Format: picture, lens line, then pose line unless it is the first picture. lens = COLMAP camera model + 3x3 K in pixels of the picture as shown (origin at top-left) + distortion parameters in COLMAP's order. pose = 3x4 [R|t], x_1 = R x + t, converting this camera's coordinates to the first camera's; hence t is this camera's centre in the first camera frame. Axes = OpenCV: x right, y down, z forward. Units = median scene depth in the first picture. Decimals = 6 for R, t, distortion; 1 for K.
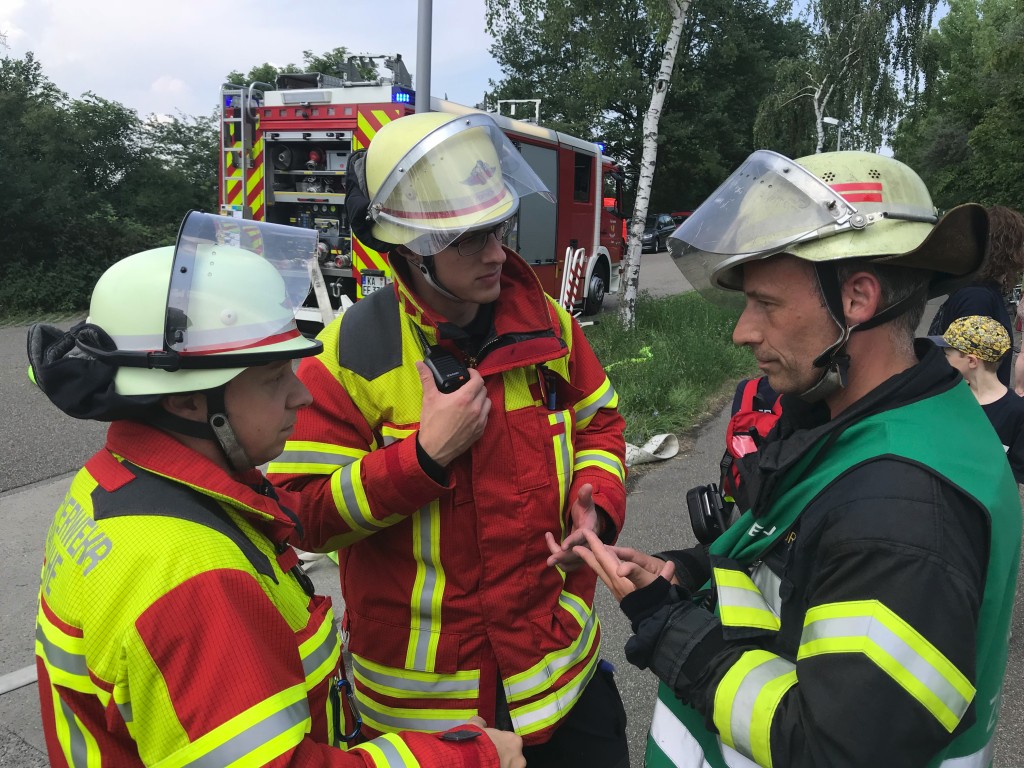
lens RADIAL K [[848.1, 0, 511.8], [0, 848.1, 390.1], [0, 0, 1]] dist [0.005848, -0.010715]
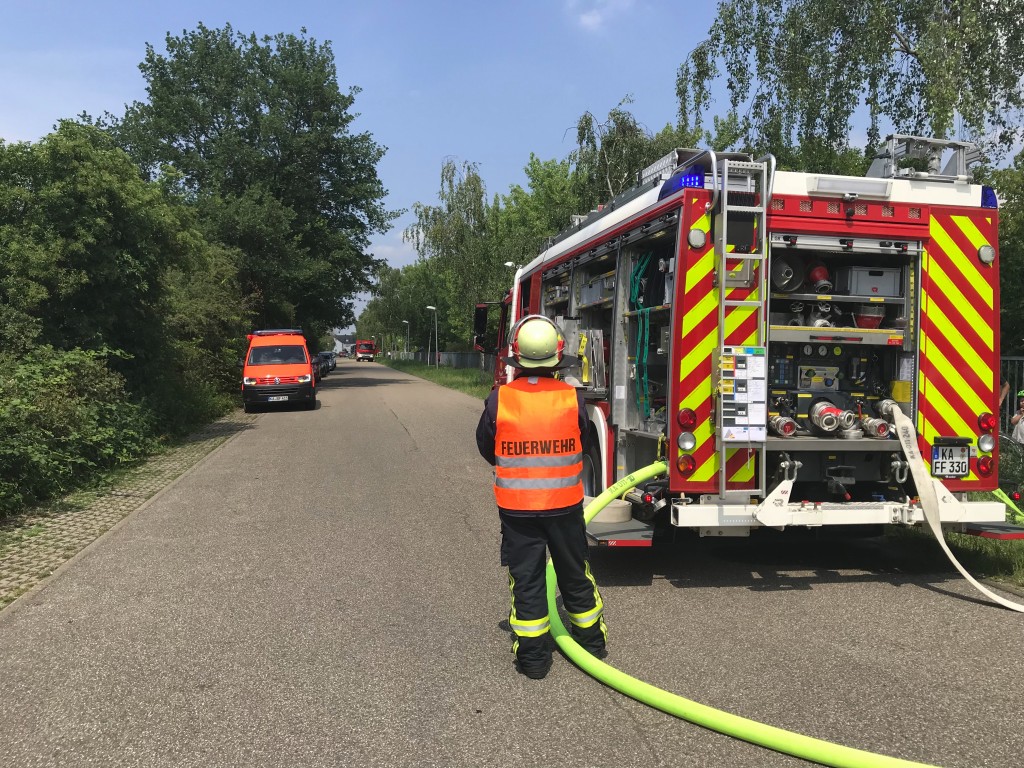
lens RADIAL K [[848.1, 0, 511.8], [0, 848.1, 390.1], [0, 0, 1]] dist [0.005848, -0.010715]
pose [[0.793647, -0.035174, 0.607361, -0.832686], [0.129481, 0.985221, -0.112137, -0.143441], [-0.594440, 0.167638, 0.786472, 0.639087]]
